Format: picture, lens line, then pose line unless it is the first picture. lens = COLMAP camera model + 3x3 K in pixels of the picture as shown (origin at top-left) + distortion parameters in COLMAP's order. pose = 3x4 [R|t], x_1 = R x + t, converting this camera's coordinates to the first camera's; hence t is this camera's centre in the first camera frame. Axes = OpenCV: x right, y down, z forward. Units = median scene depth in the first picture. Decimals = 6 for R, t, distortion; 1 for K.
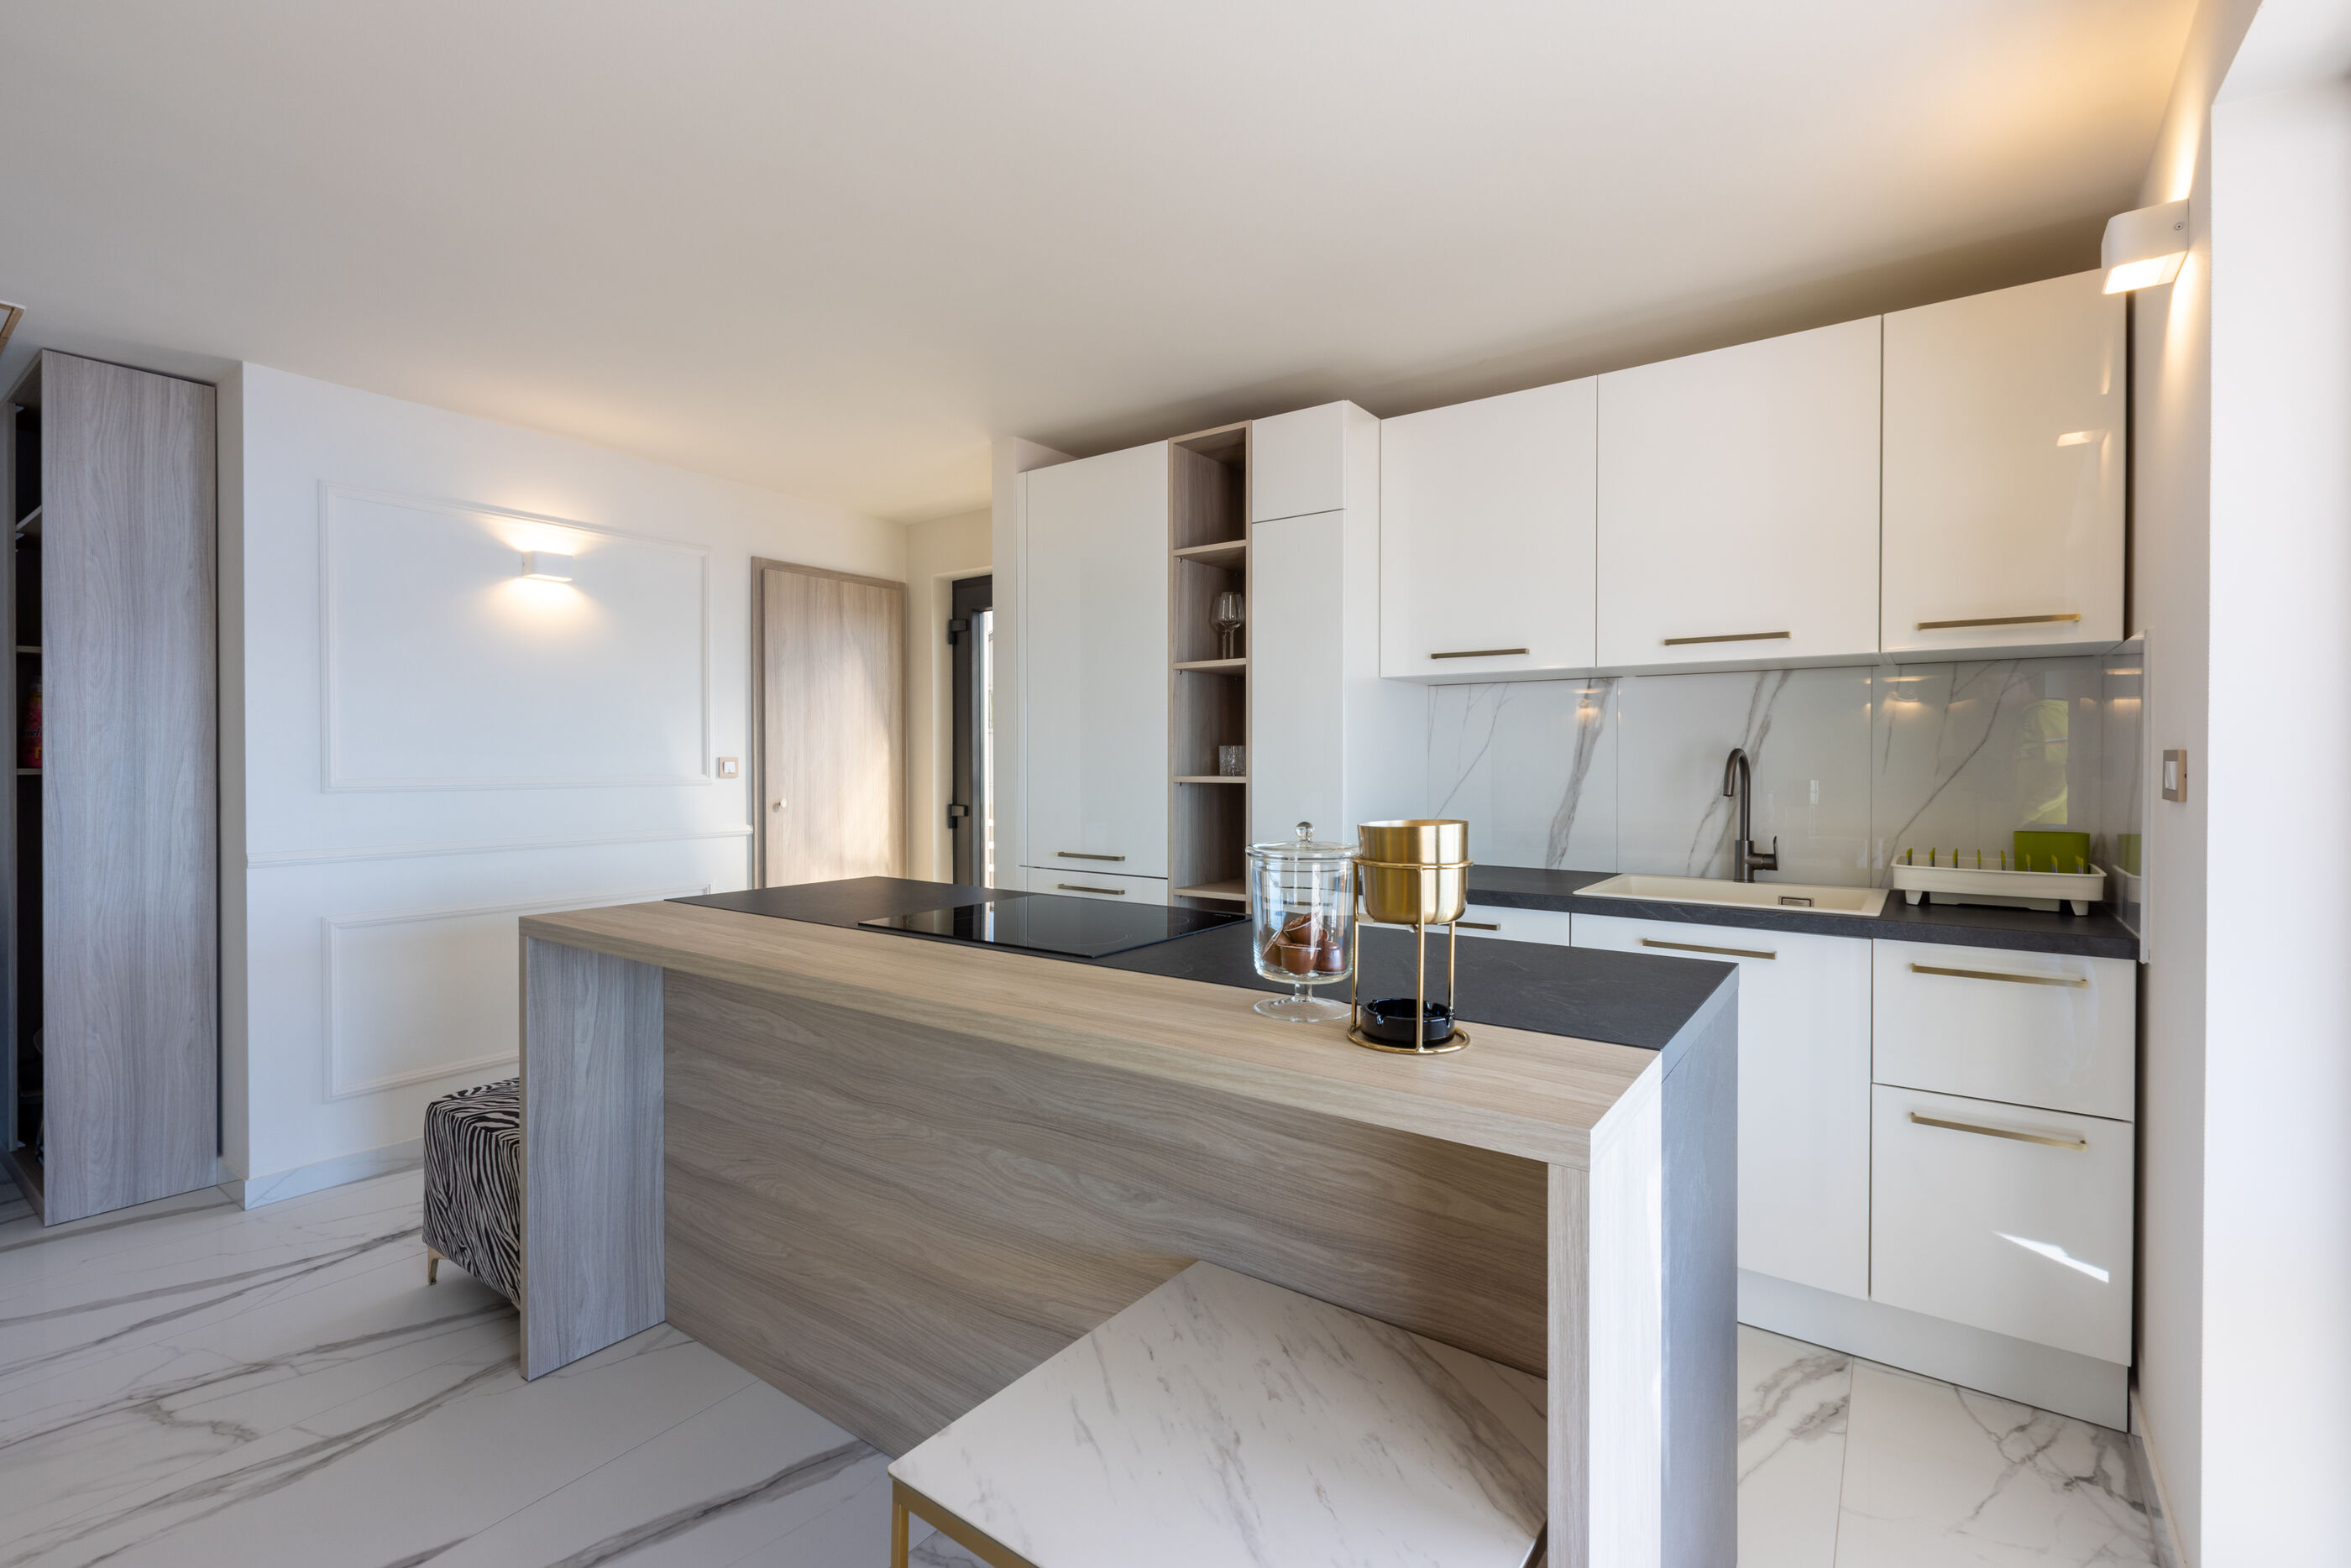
lens RADIAL K [[1051.9, 0, 1164.7], [0, 1051.9, 763.2], [0, 0, 1]] dist [0.002891, -0.000925]
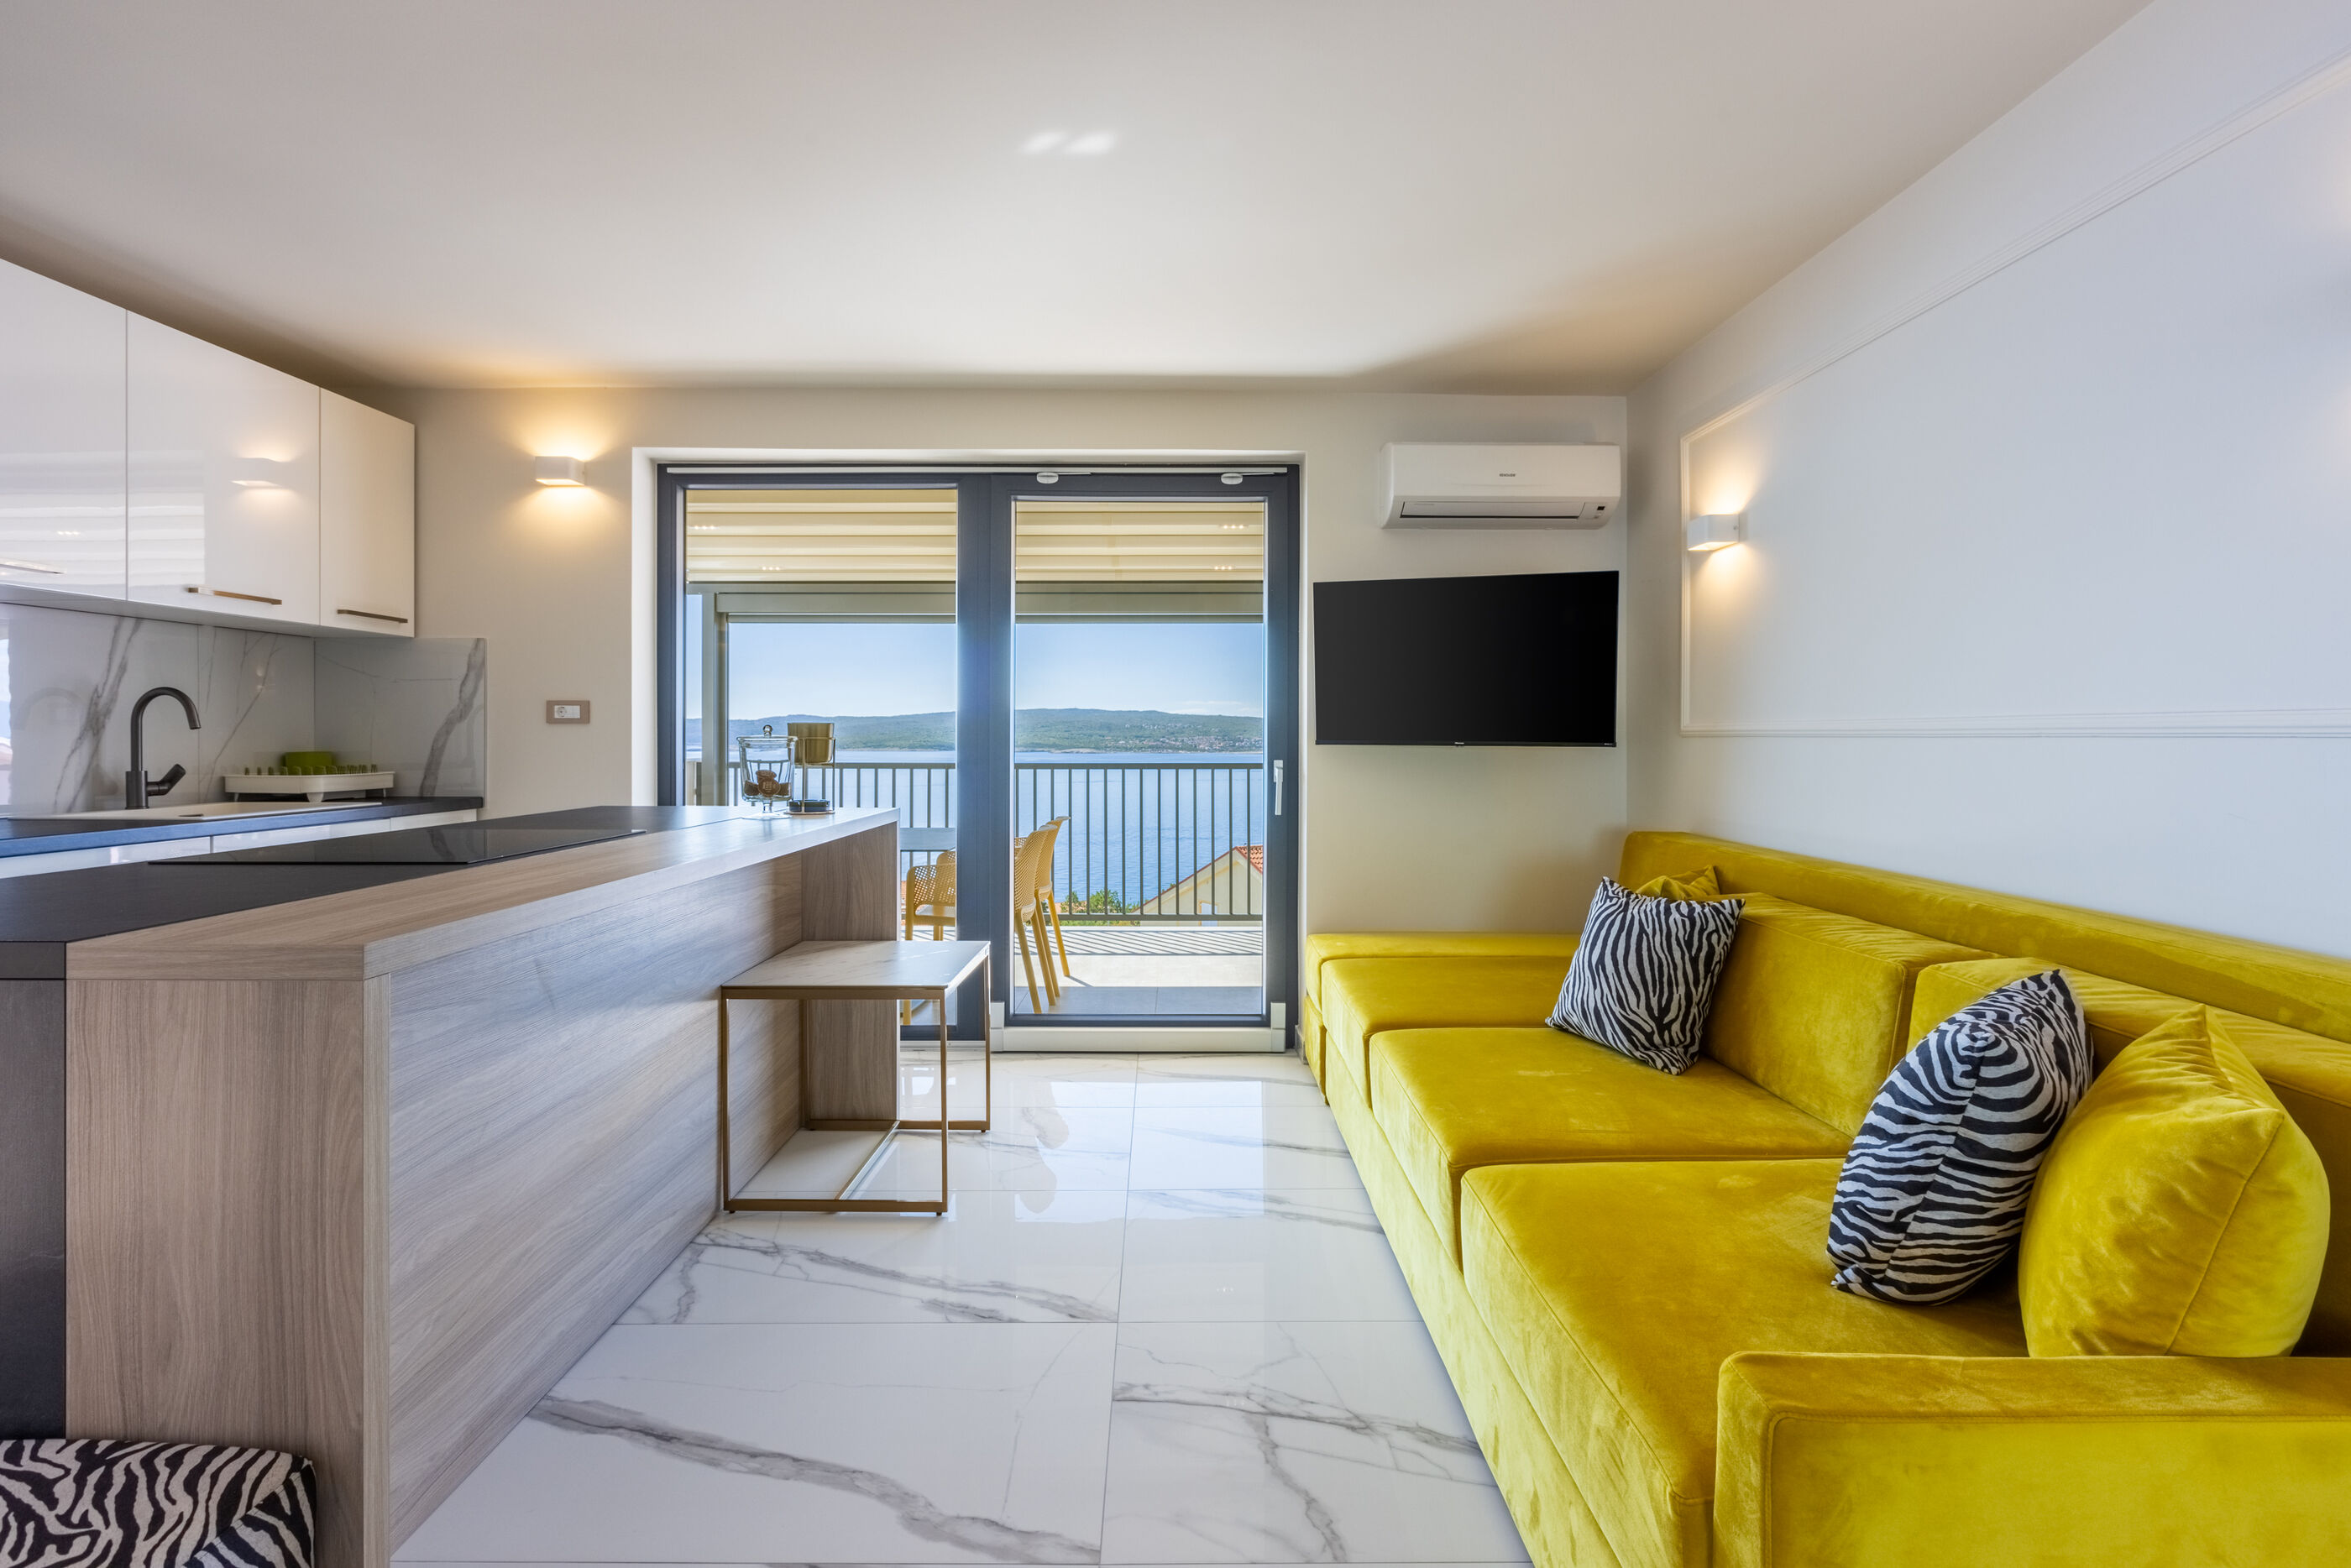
lens RADIAL K [[1051.9, 0, 1167.4], [0, 1051.9, 734.8], [0, 0, 1]] dist [0.002891, -0.000925]
pose [[-0.583735, 0.000142, 0.811945, -0.906179], [0.000781, 1.000000, 0.000387, 0.034307], [-0.811944, 0.000860, -0.583735, 0.722239]]
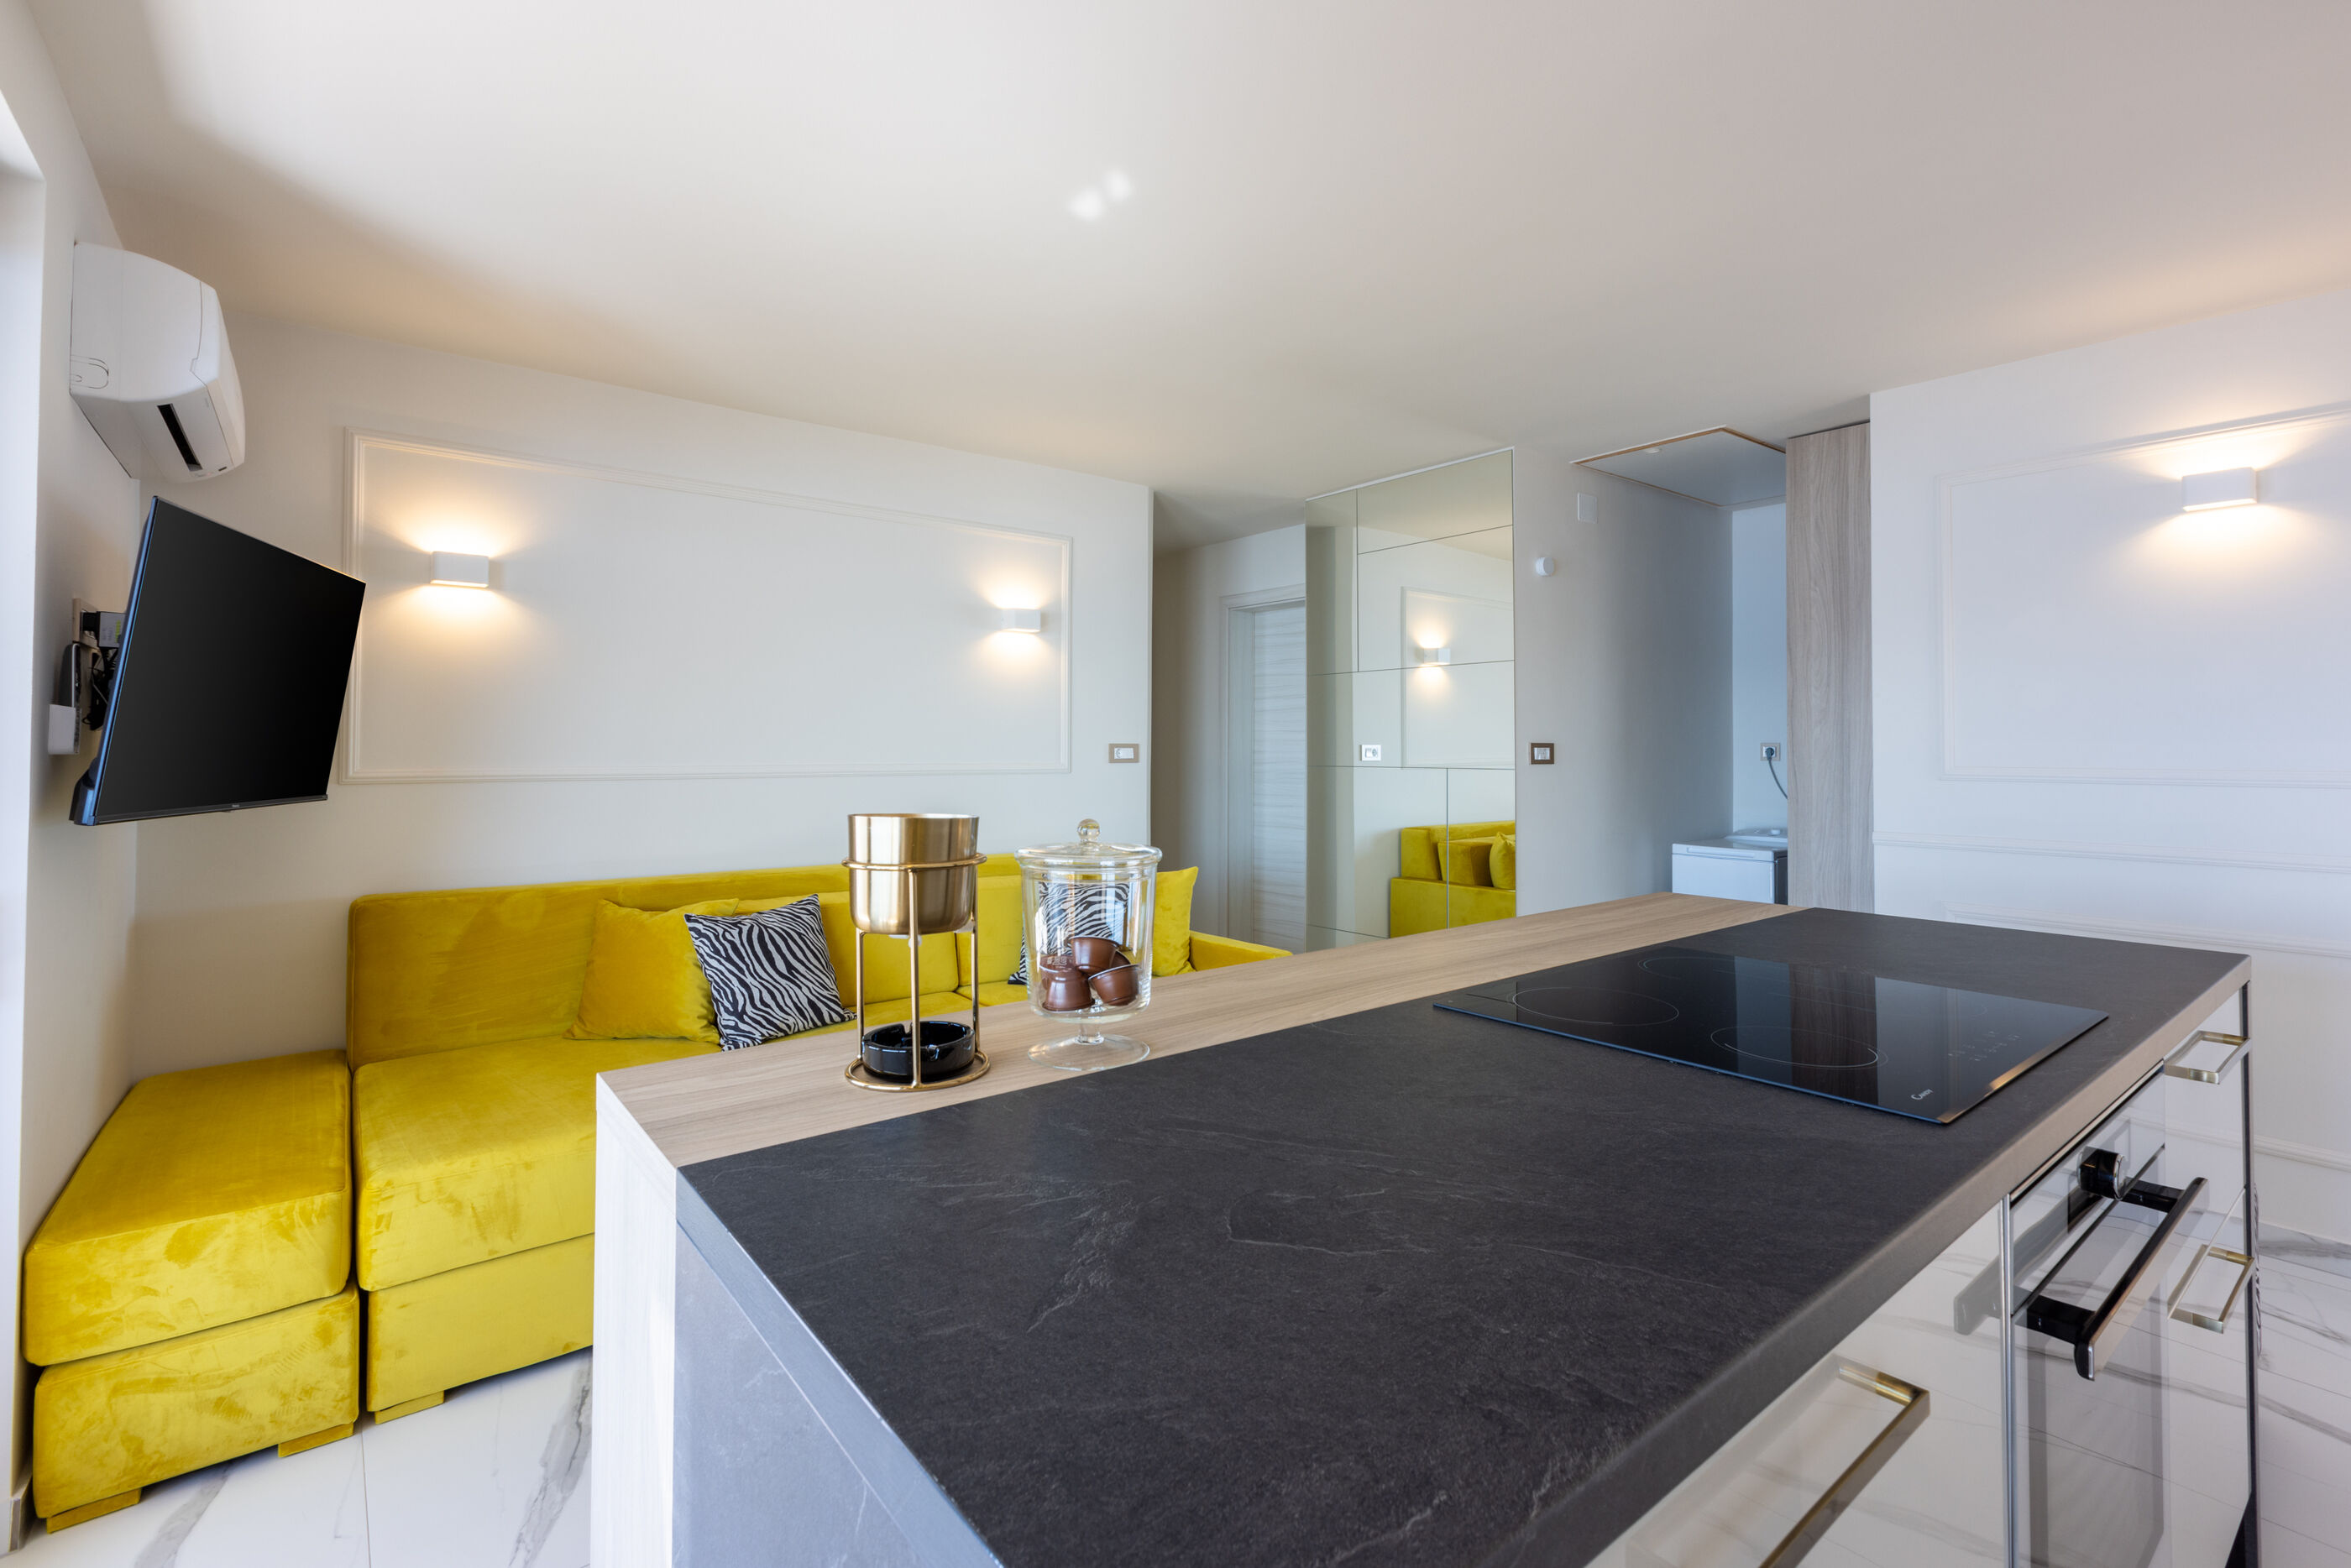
lens RADIAL K [[1051.9, 0, 1160.8], [0, 1051.9, 728.2], [0, 0, 1]] dist [0.002891, -0.000925]
pose [[-0.279659, -0.018558, -0.959920, 0.412210], [-0.004387, 0.999827, -0.018051, 0.000345], [0.960089, -0.000837, -0.279692, 0.591185]]
